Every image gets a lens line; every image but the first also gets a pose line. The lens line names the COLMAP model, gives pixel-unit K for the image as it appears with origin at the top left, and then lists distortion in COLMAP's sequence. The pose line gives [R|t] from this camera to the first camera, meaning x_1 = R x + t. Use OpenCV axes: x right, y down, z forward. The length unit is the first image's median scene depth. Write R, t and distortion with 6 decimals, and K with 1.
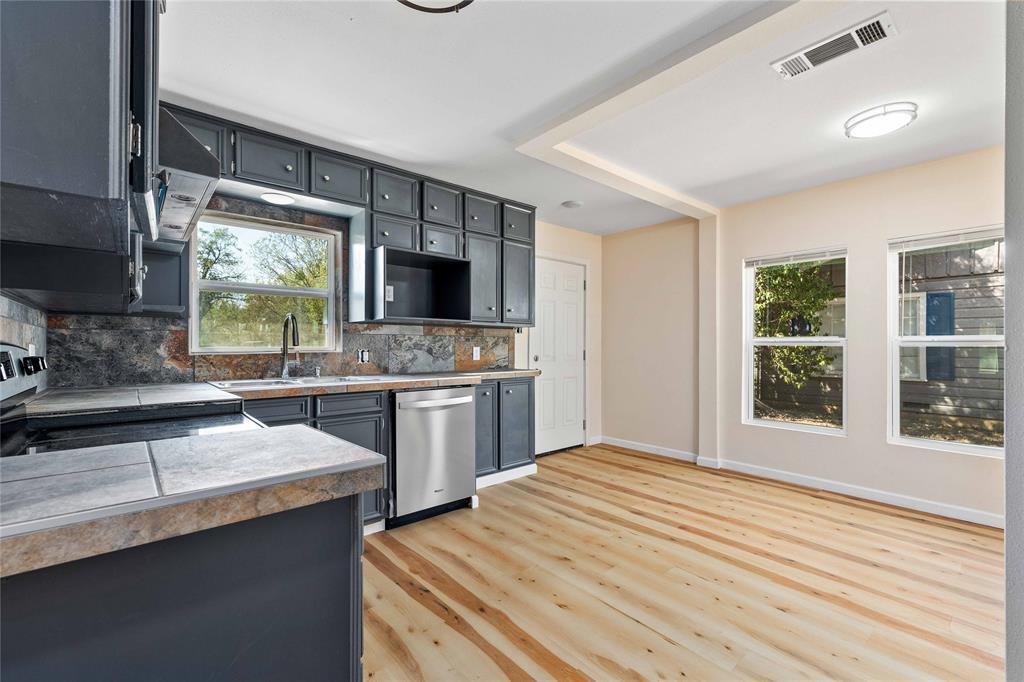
lens RADIAL K [[434.9, 0, 515.2], [0, 434.9, 344.5], [0, 0, 1]] dist [-0.003291, 0.000707]
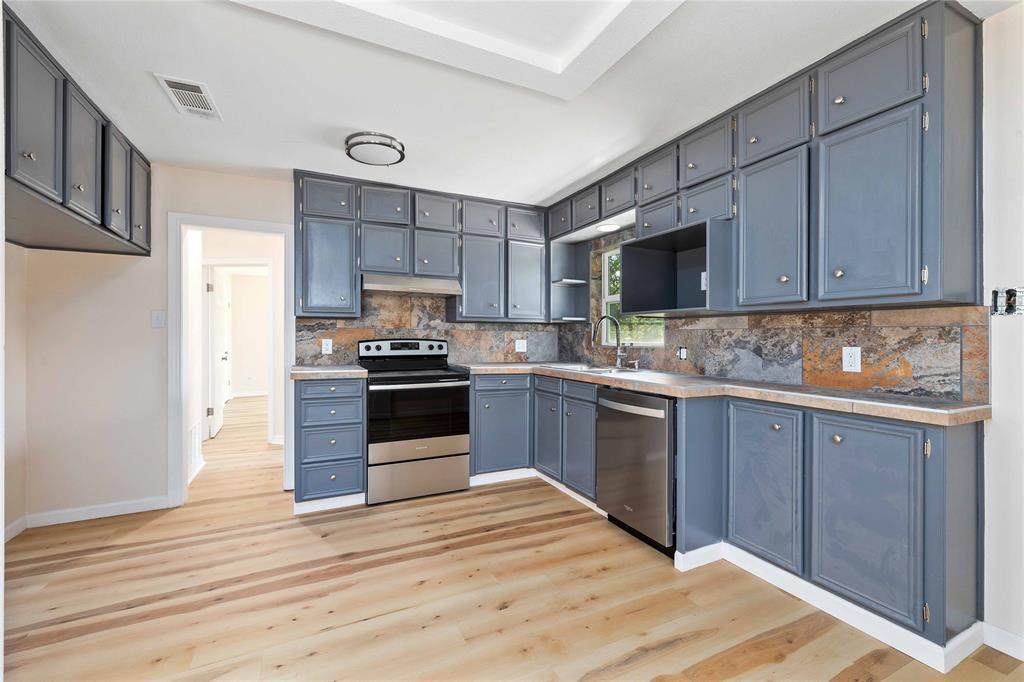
lens RADIAL K [[434.9, 0, 513.0], [0, 434.9, 337.9], [0, 0, 1]] dist [-0.003291, 0.000707]
pose [[-0.269980, 0.002313, -0.962863, 0.599791], [0.000832, 0.999997, 0.002169, -0.008099], [0.962865, -0.000215, -0.269981, 0.830148]]
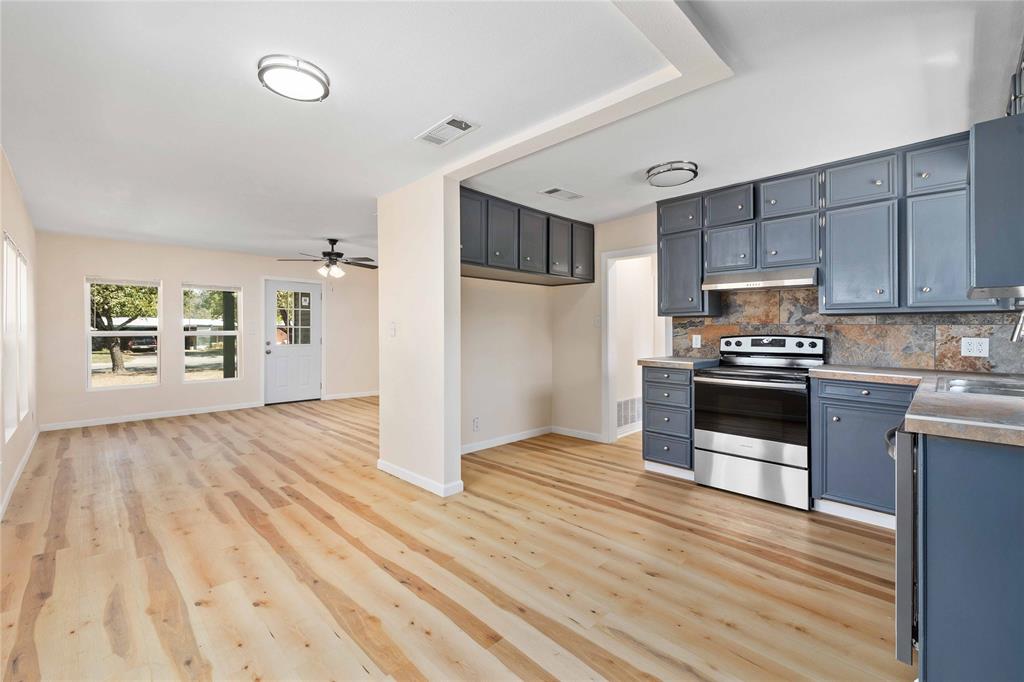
lens RADIAL K [[434.9, 0, 501.9], [0, 434.9, 333.8], [0, 0, 1]] dist [-0.003291, 0.000707]
pose [[-0.999157, 0.002179, -0.040997, 0.314458], [0.002003, 0.999989, 0.004328, -0.012512], [0.041006, 0.004242, -0.999150, 1.275831]]
